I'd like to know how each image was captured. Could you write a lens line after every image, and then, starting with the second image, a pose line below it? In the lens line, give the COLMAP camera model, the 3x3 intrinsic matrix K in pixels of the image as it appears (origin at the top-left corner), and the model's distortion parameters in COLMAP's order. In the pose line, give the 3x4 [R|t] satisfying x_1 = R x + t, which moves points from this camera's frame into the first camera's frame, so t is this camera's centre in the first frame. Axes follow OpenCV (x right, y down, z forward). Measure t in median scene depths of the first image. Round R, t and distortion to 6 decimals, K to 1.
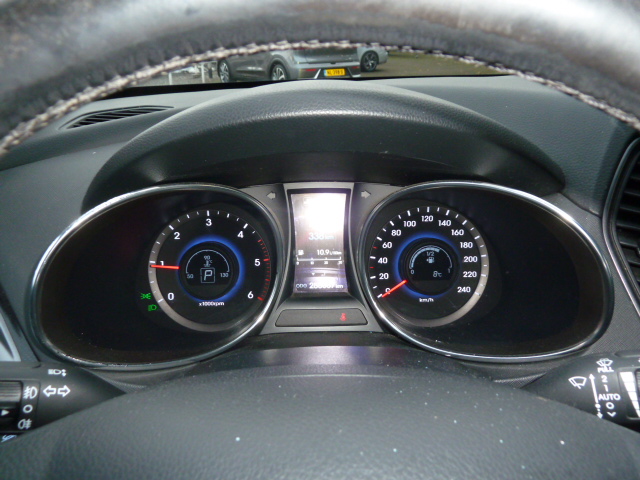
lens RADIAL K [[480.2, 0, 319.2], [0, 480.2, 242.6], [0, 0, 1]] dist [-0.035584, 0.011062]
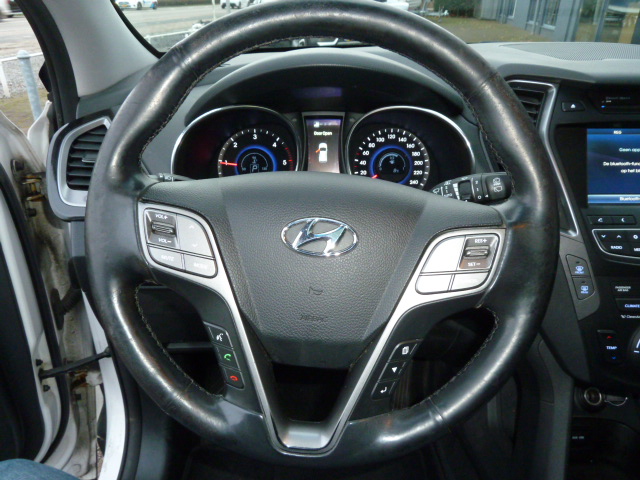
lens RADIAL K [[480.2, 0, 320.7], [0, 480.2, 237.4], [0, 0, 1]] dist [-0.035584, 0.011062]
pose [[0.999315, 0.019083, -0.031703, 0.048001], [-0.017274, 0.998259, 0.056389, 0.200114], [0.032724, -0.055803, 0.997905, -0.618447]]
